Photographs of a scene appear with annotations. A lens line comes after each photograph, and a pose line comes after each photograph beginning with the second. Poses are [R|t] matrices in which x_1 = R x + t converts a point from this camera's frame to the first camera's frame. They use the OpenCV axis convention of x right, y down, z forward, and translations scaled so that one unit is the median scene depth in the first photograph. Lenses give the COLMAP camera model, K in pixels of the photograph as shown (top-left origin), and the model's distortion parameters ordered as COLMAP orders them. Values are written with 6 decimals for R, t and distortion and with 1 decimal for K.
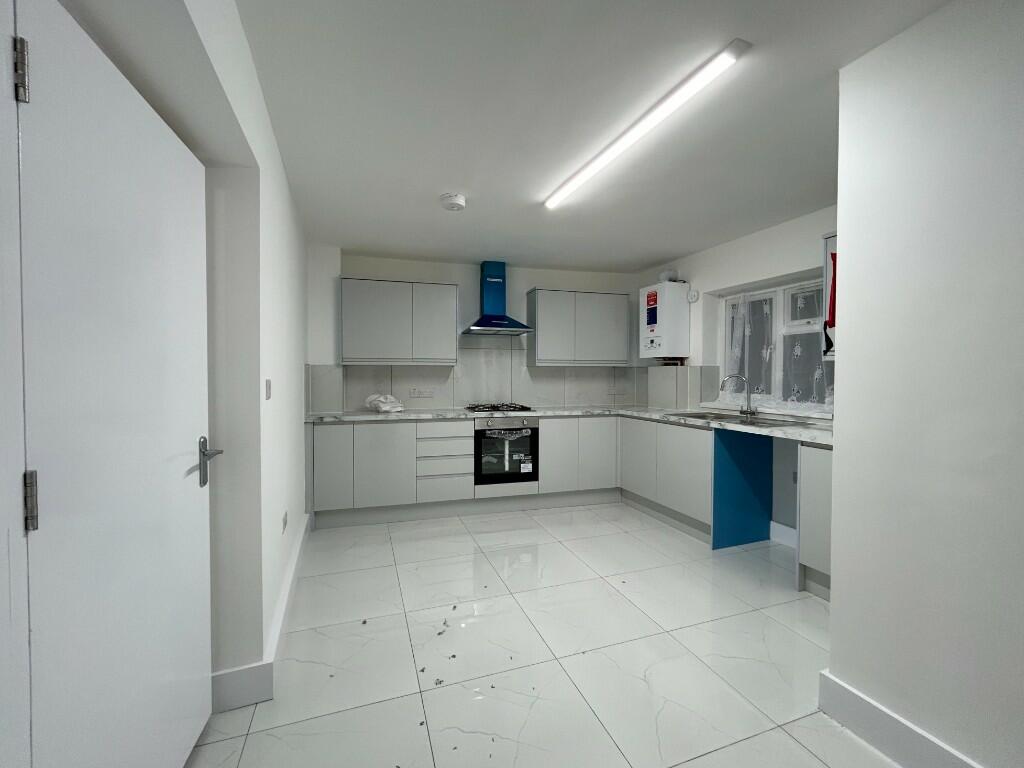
lens RADIAL K [[427.0, 0, 512.0], [0, 427.0, 384.0], [0, 0, 1]] dist [-0.000398, -0.000048]
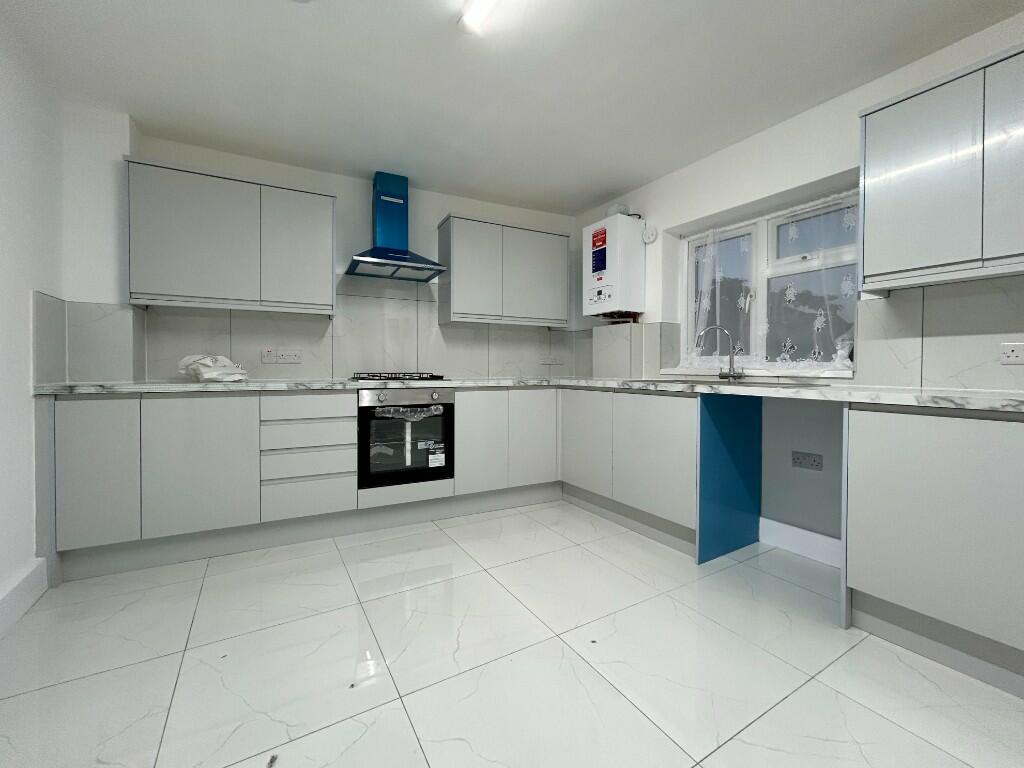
lens RADIAL K [[420.9, 0, 510.3], [0, 420.9, 372.3], [0, 0, 1]] dist [-0.000583, -0.000075]
pose [[0.981747, -0.000395, 0.190190, 0.021157], [0.002578, 0.999934, -0.011233, 0.059521], [-0.190172, 0.011519, 0.981683, 0.295352]]
